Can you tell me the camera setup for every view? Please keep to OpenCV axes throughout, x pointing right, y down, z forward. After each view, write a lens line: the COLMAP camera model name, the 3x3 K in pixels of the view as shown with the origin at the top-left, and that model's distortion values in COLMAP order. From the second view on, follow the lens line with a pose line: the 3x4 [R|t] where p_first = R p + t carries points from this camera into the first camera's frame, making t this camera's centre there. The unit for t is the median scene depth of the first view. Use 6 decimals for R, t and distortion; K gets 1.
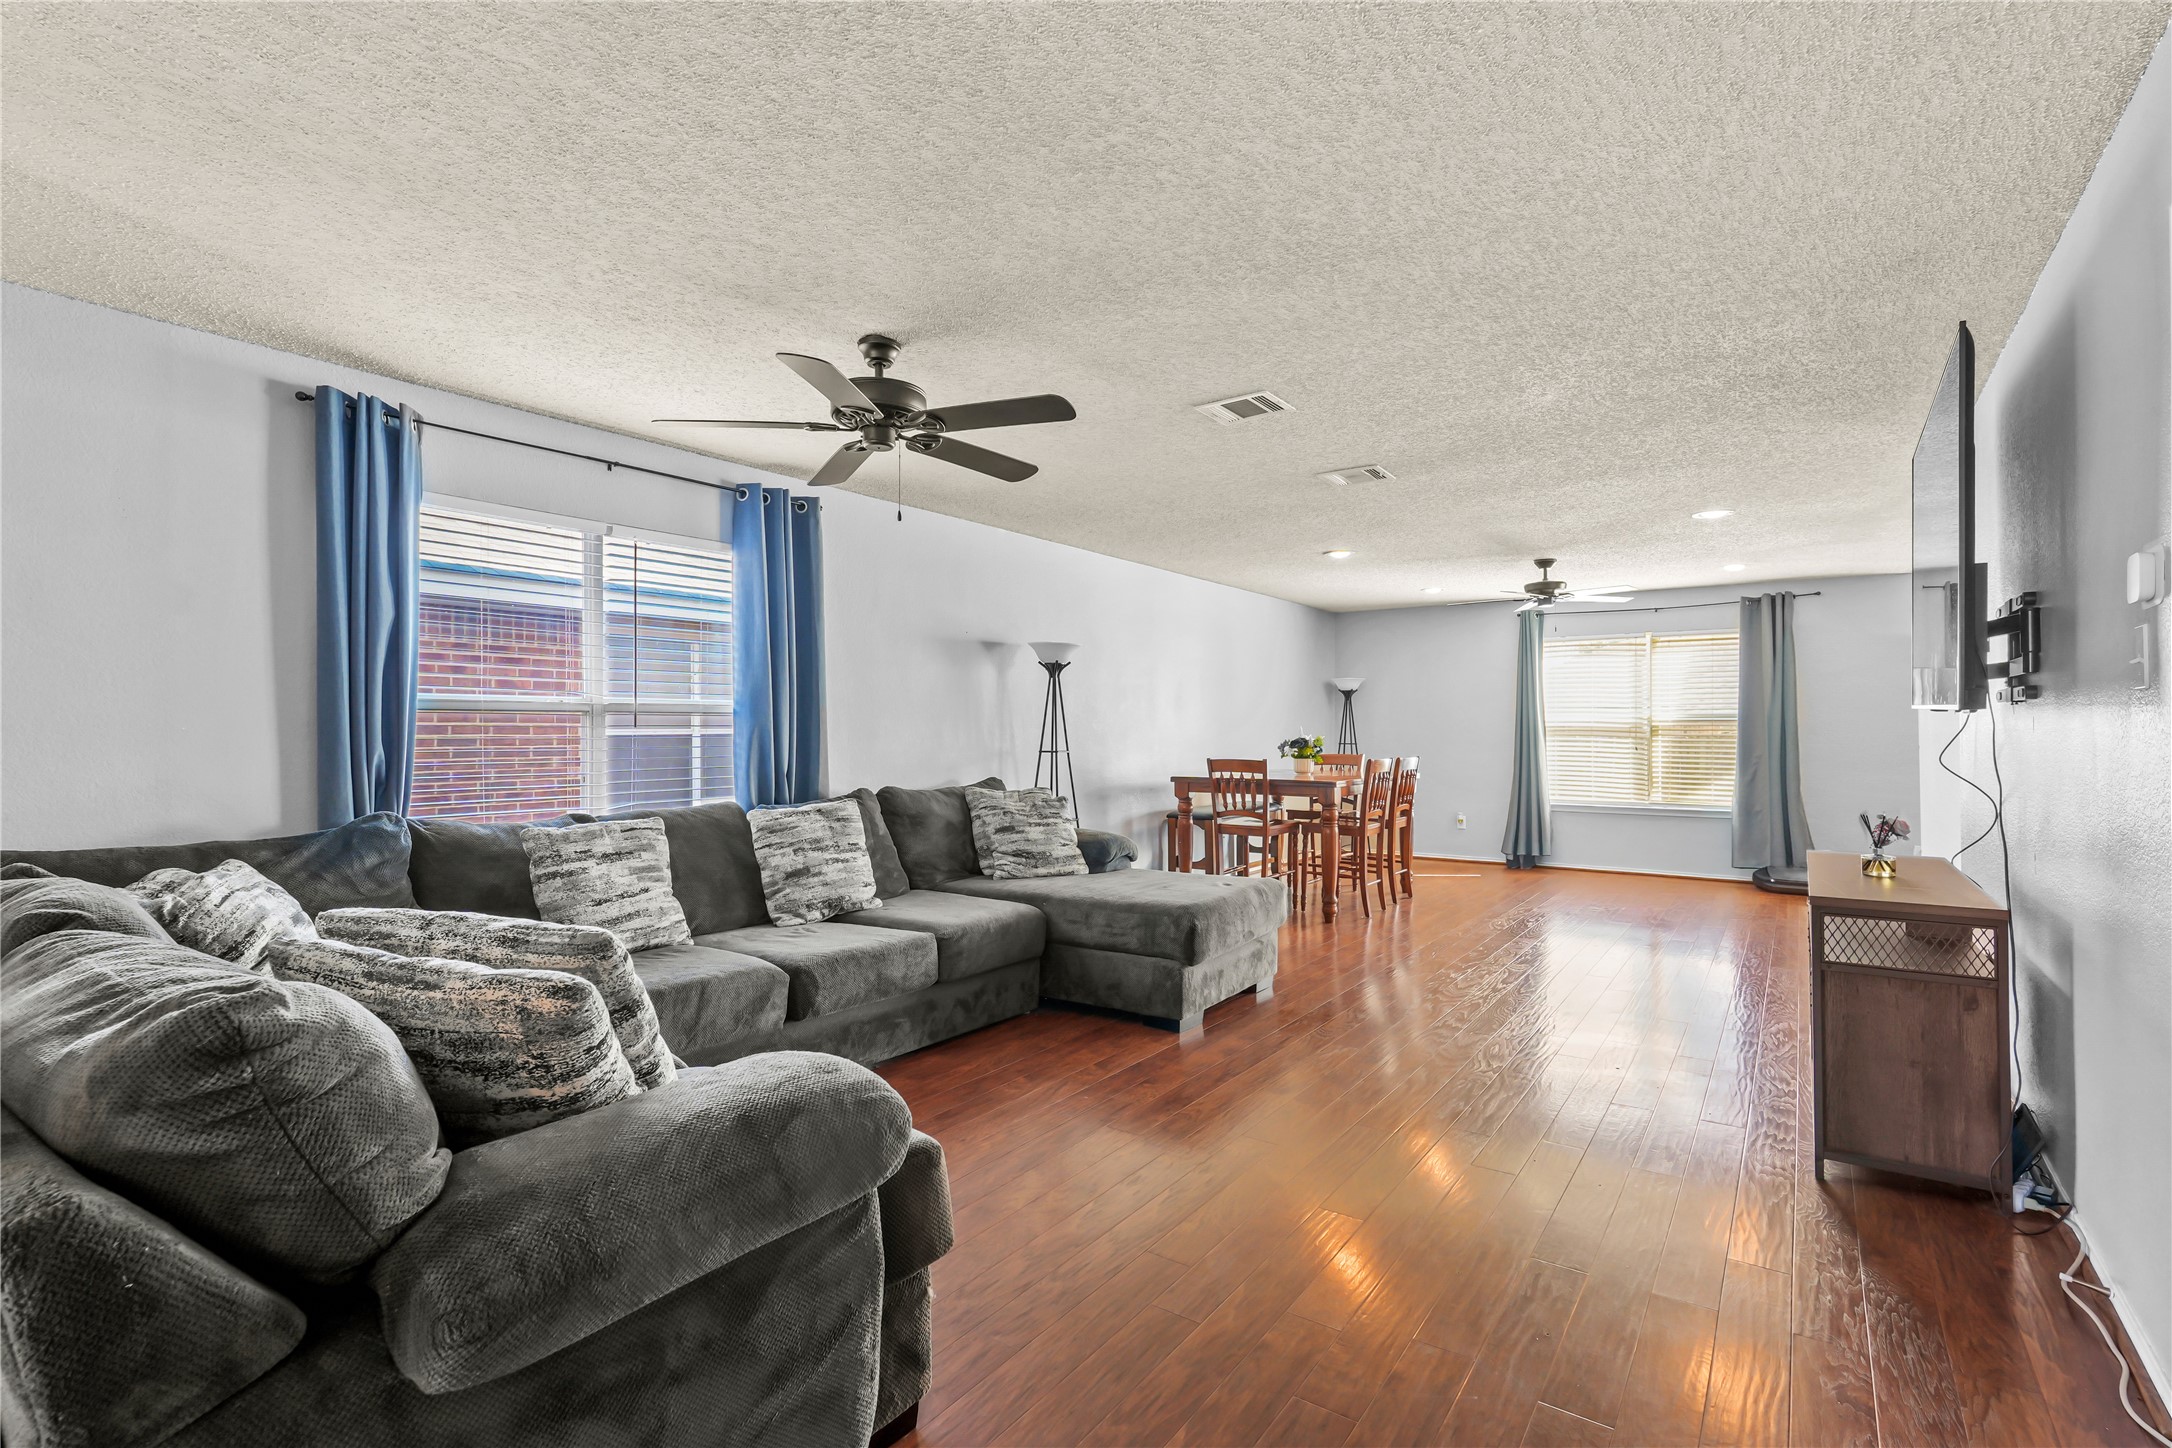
lens RADIAL K [[985.4, 0, 1086.0], [0, 985.4, 724.0], [0, 0, 1]] dist [0.000045, 0.000258]
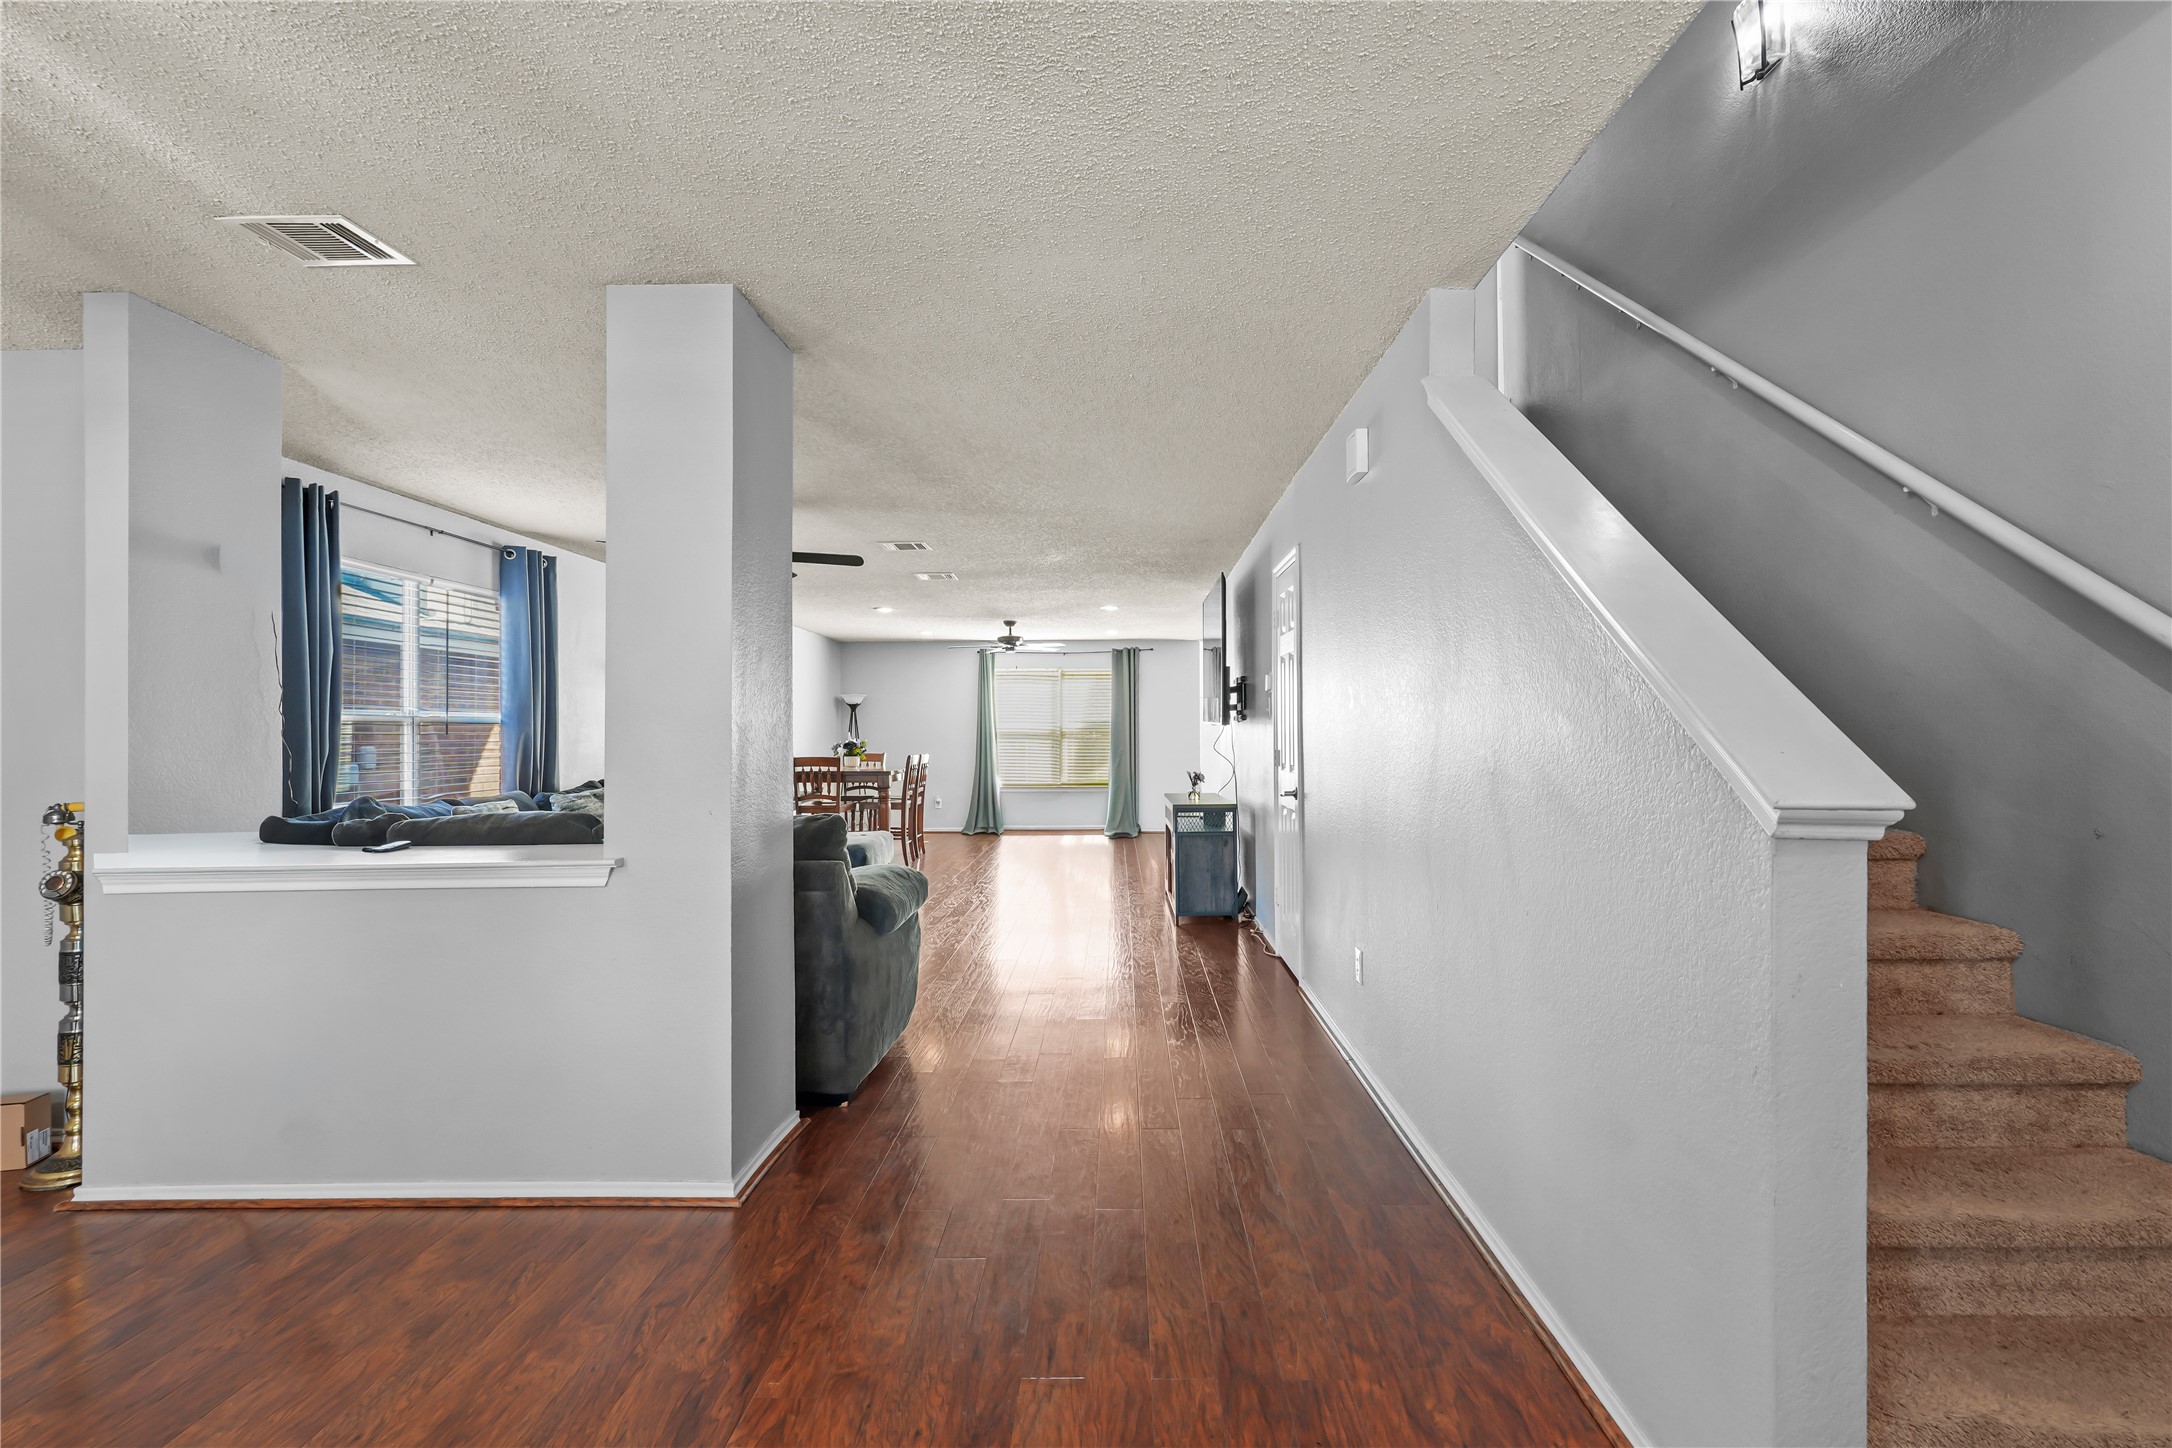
lens RADIAL K [[985.4, 0, 1086.0], [0, 985.4, 724.0], [0, 0, 1]] dist [0.000045, 0.000258]
pose [[0.827149, 0.001453, 0.561980, -0.450542], [0.001928, 0.999983, -0.005423, -0.002244], [-0.561979, 0.005569, 0.827133, -0.489585]]
